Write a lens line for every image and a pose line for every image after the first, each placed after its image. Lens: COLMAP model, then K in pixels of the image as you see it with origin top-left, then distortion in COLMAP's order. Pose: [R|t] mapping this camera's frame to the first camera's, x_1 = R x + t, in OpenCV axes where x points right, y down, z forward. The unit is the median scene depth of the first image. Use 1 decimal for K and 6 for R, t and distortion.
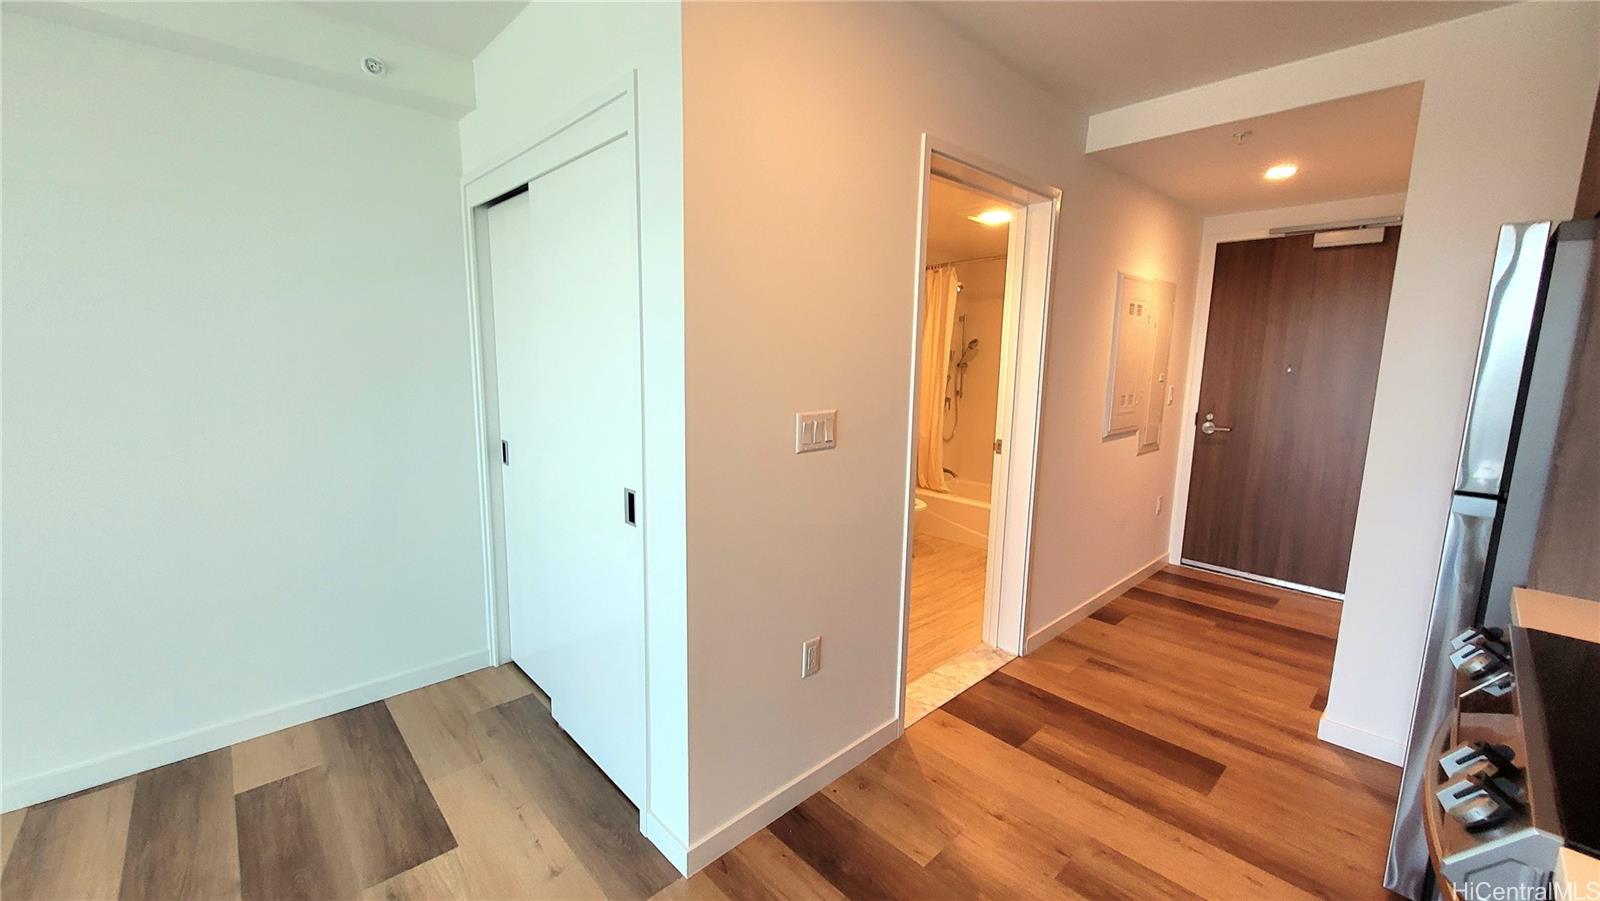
lens RADIAL K [[632.9, 0, 799.7], [0, 632.9, 453.4], [0, 0, 1]] dist [-0.000906, -0.000238]
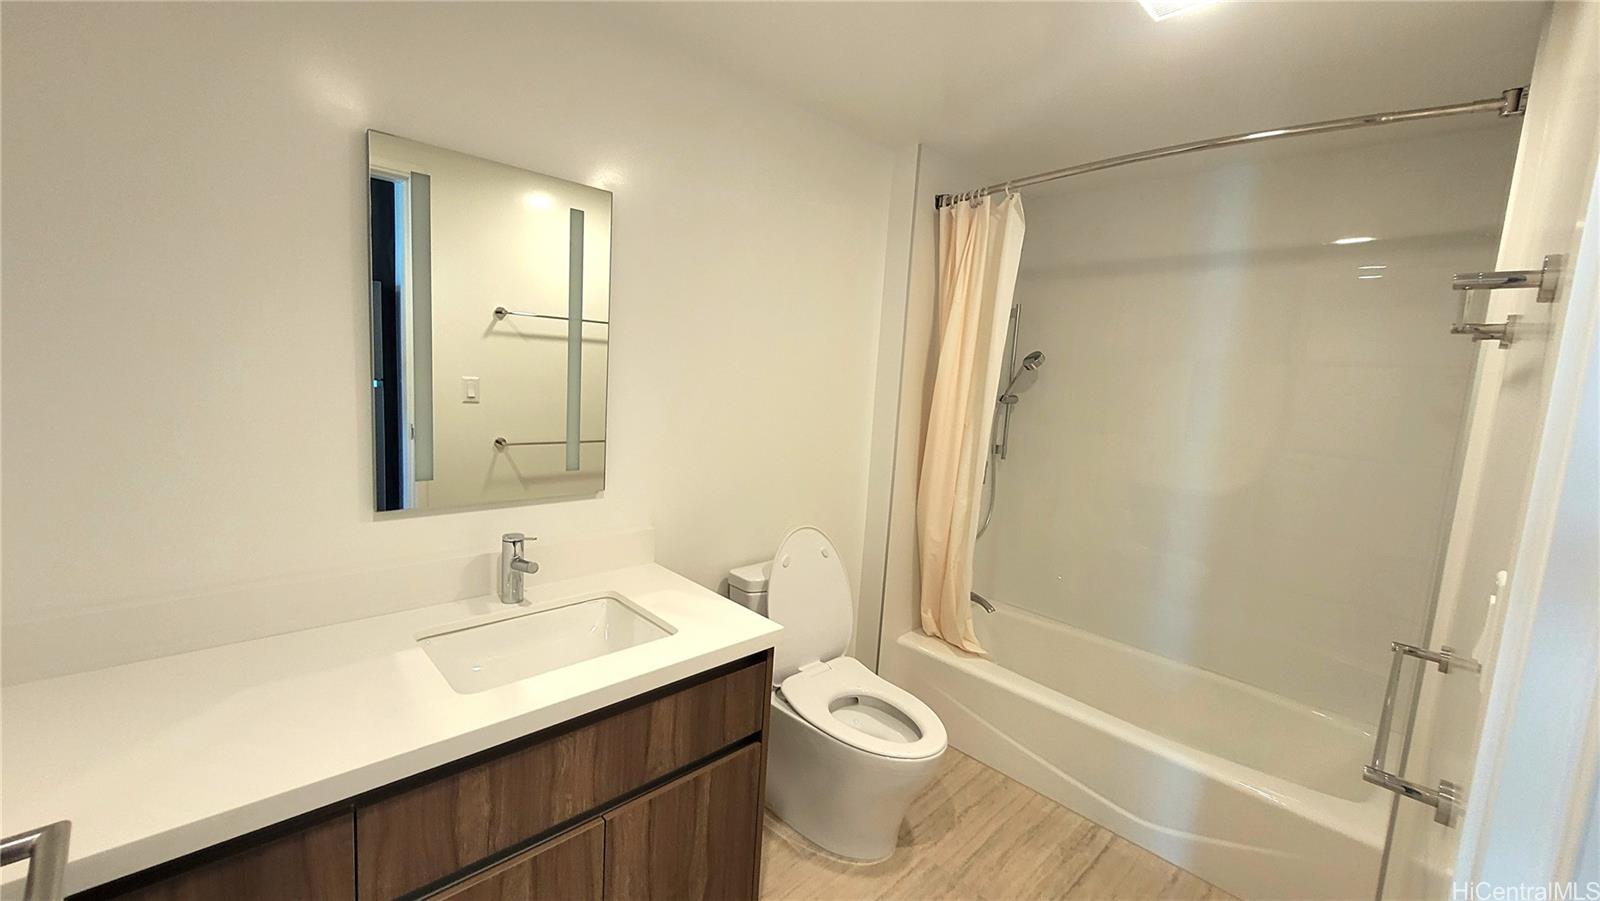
lens RADIAL K [[632.9, 0, 799.6], [0, 632.9, 447.8], [0, 0, 1]] dist [-0.000906, -0.000238]
pose [[0.998999, 0.043655, 0.009798, 0.080378], [-0.043288, 0.998450, -0.034982, -0.076837], [-0.011310, 0.034523, 0.999340, 0.497807]]
